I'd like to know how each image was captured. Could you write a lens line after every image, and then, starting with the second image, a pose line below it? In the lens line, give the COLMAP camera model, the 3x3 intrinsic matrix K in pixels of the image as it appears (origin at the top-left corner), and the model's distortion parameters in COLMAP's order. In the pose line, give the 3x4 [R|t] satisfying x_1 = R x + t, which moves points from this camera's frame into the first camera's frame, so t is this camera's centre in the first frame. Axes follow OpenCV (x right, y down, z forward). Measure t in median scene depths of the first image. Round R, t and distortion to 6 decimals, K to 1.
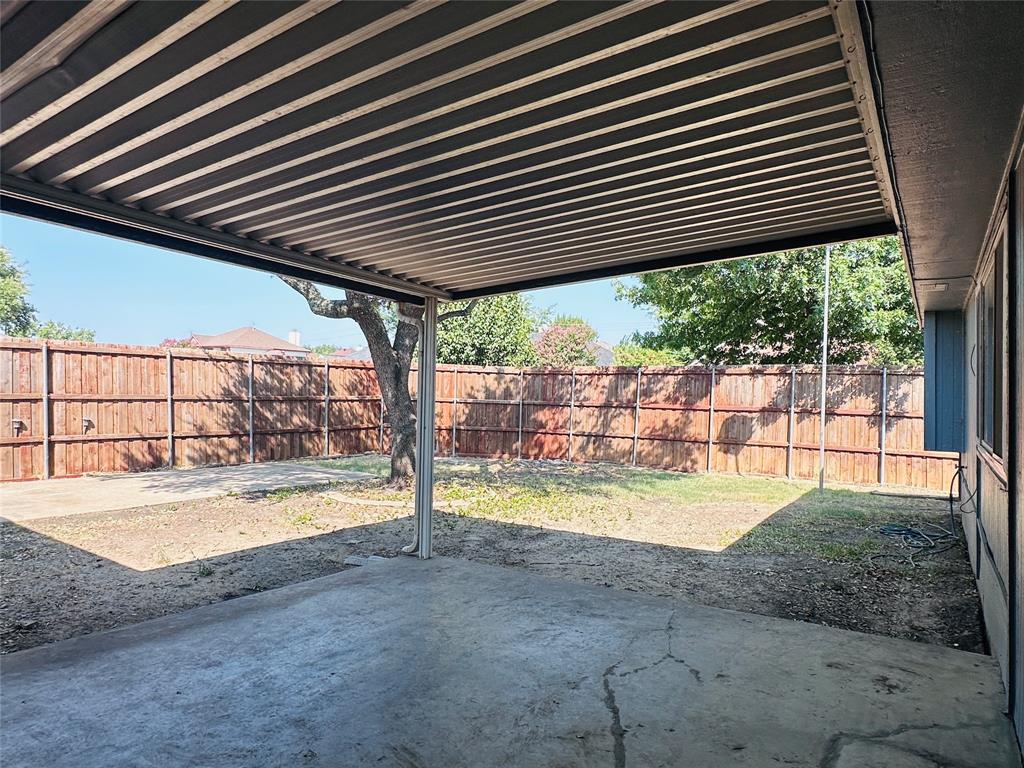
lens RADIAL K [[618.5, 0, 512.0], [0, 618.5, 384.0], [0, 0, 1]] dist [0.002854, 0.000702]
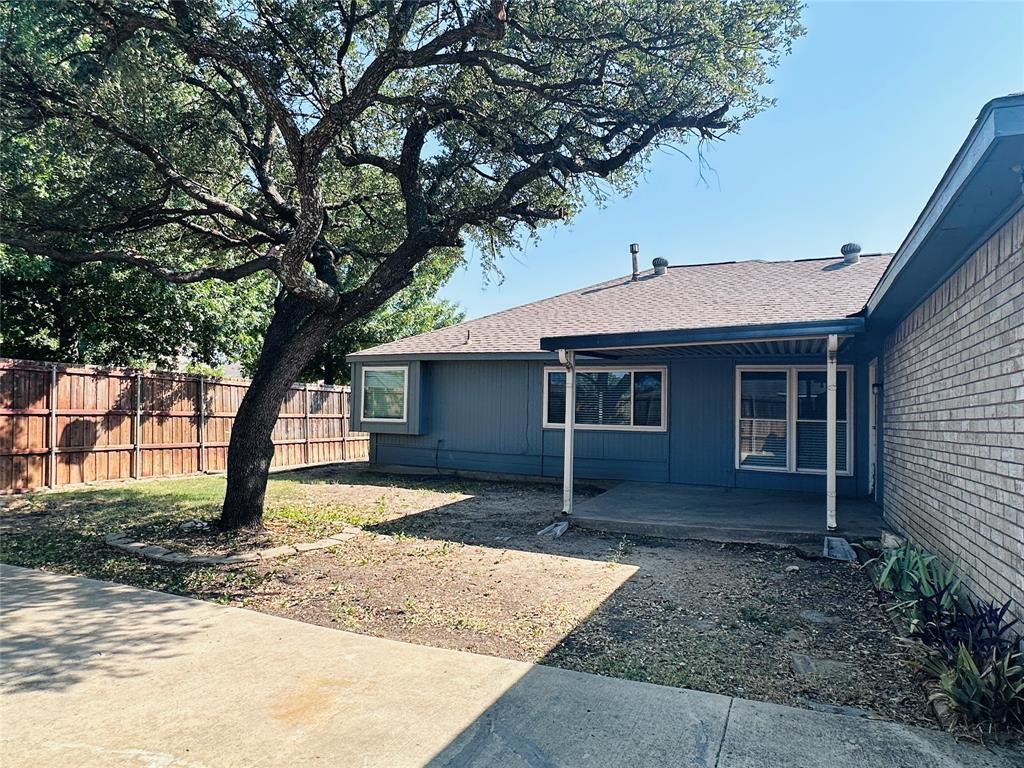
lens RADIAL K [[618.5, 0, 512.0], [0, 618.5, 384.0], [0, 0, 1]] dist [0.002854, 0.000702]
pose [[-0.163607, 0.023182, 0.986253, -0.639372], [-0.037598, 0.998851, -0.029716, 0.001043], [-0.985809, -0.041943, -0.162548, 0.537520]]
